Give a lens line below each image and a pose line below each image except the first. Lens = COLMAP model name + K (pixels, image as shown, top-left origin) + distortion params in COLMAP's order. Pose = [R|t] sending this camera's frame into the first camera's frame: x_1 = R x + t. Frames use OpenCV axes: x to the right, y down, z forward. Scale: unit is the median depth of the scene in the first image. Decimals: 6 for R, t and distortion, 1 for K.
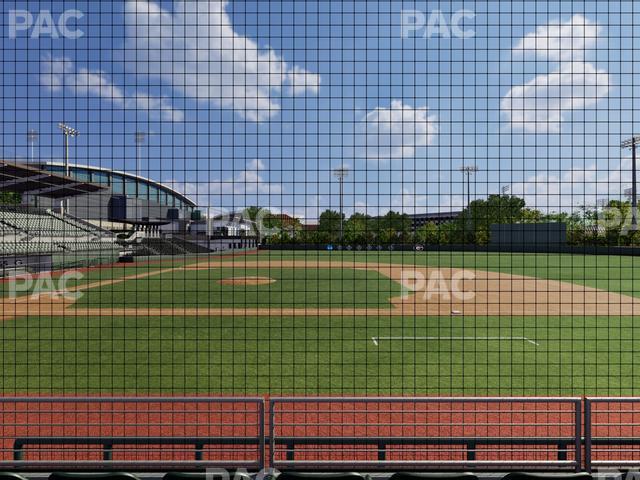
lens RADIAL K [[319.8, 0, 320.4], [0, 319.8, 240.3], [0, 0, 1]] dist [-0.000869, 0.000225]
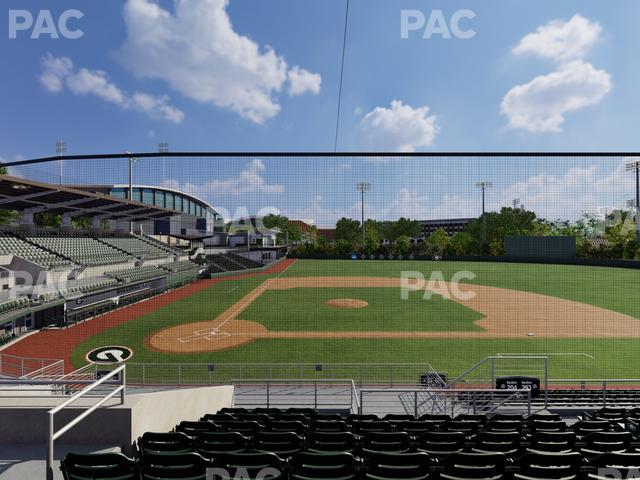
lens RADIAL K [[319.8, 0, 319.8], [0, 319.8, 240.2], [0, 0, 1]] dist [-0.000869, 0.000225]
pose [[1.000000, -0.000087, -0.000581, -0.086855], [0.000087, 1.000000, -0.000255, -0.033733], [0.000581, 0.000255, 1.000000, -0.078926]]
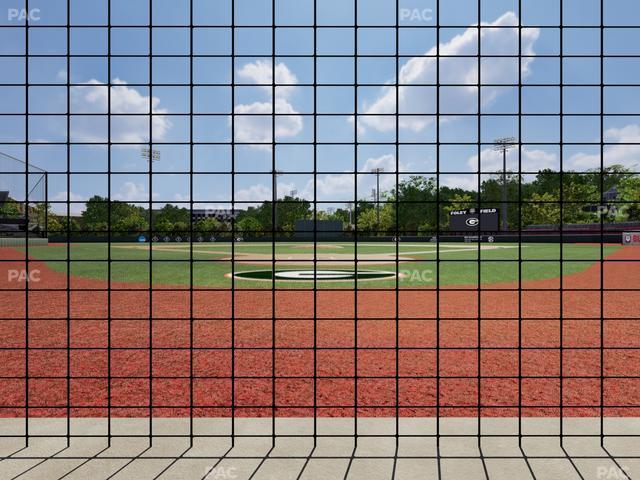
lens RADIAL K [[319.8, 0, 319.6], [0, 319.8, 239.9], [0, 0, 1]] dist [-0.000869, 0.000225]
pose [[0.700572, 0.000638, 0.713581, -0.255218], [0.000060, 1.000000, -0.000954, 0.026230], [-0.713582, 0.000711, 0.700572, 0.061412]]
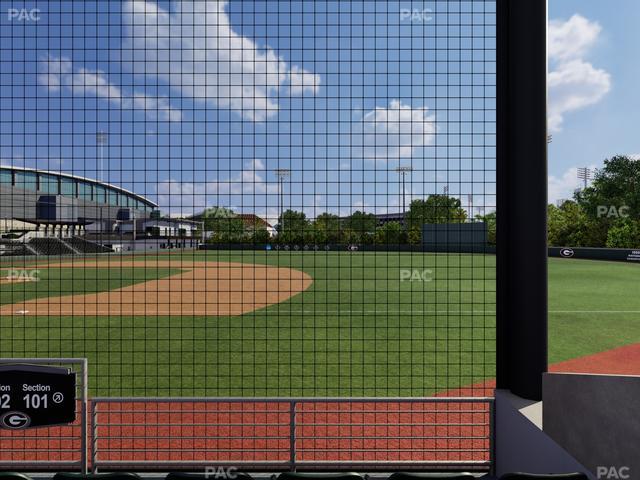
lens RADIAL K [[319.8, 0, 320.5], [0, 319.8, 240.5], [0, 0, 1]] dist [-0.000869, 0.000225]
pose [[1.000000, 0.000133, 0.000238, 0.197349], [-0.000133, 1.000000, 0.000822, -0.000061], [-0.000238, -0.000822, 1.000000, -0.000124]]
